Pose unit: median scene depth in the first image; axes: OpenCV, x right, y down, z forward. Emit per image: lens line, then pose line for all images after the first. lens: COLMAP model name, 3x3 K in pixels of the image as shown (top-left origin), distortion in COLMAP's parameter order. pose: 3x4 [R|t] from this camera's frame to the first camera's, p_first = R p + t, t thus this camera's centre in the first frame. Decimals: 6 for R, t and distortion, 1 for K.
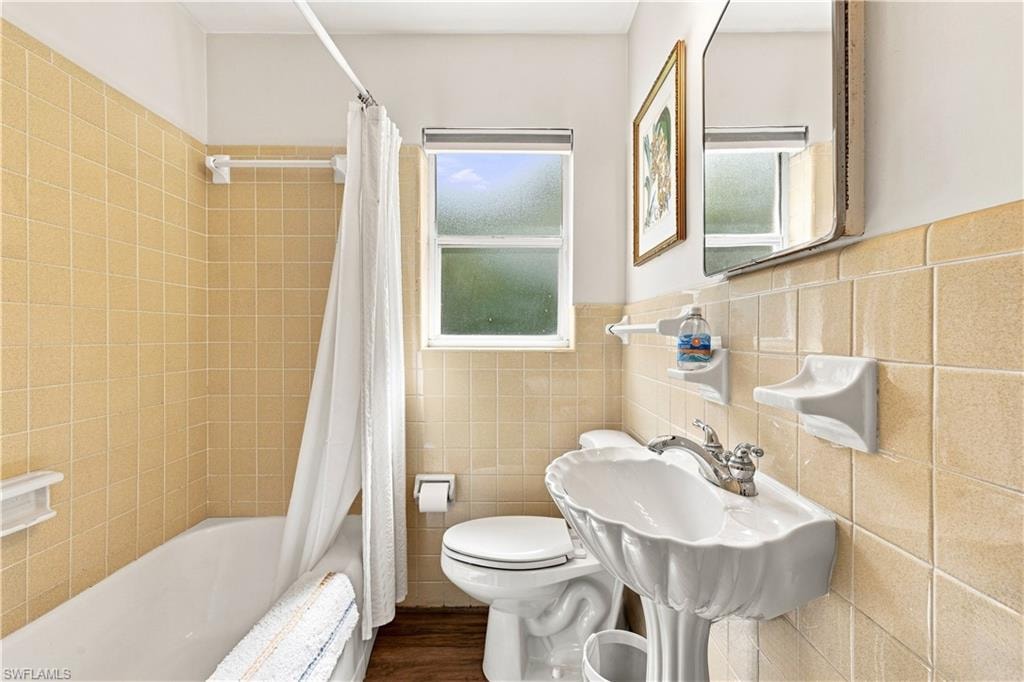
lens RADIAL K [[431.9, 0, 513.2], [0, 431.9, 336.4], [0, 0, 1]] dist [-0.000197, 0.000616]
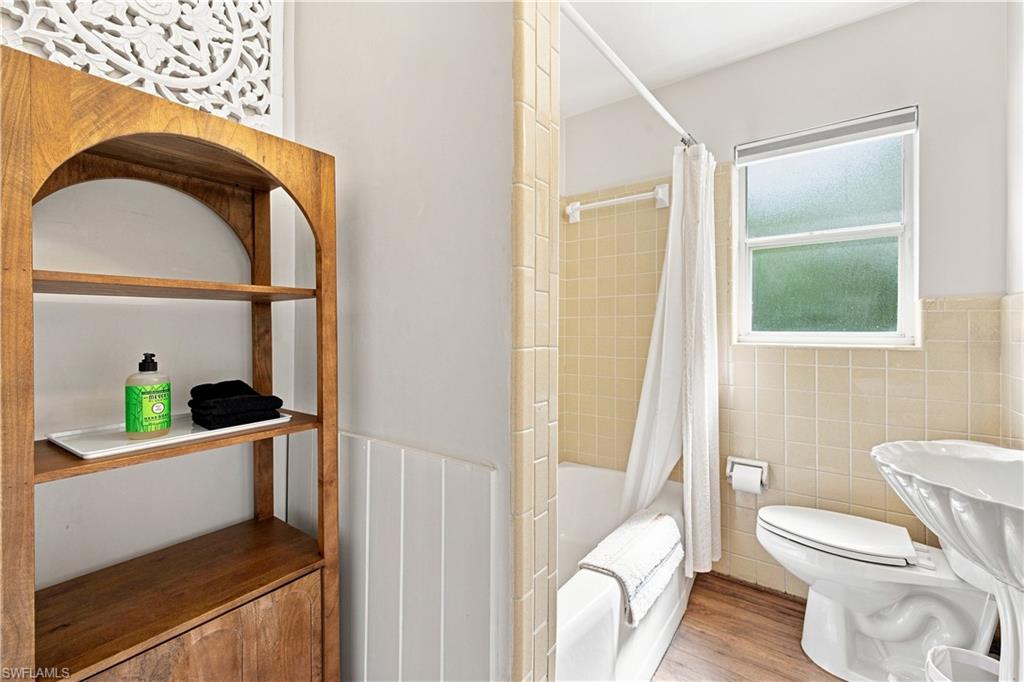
lens RADIAL K [[431.9, 0, 511.2], [0, 431.9, 329.9], [0, 0, 1]] dist [-0.000197, 0.000616]
pose [[0.798728, -0.001506, -0.601691, 0.000010], [-0.002661, 0.999978, -0.006035, 0.001601], [0.601687, 0.006421, 0.798706, -0.265303]]
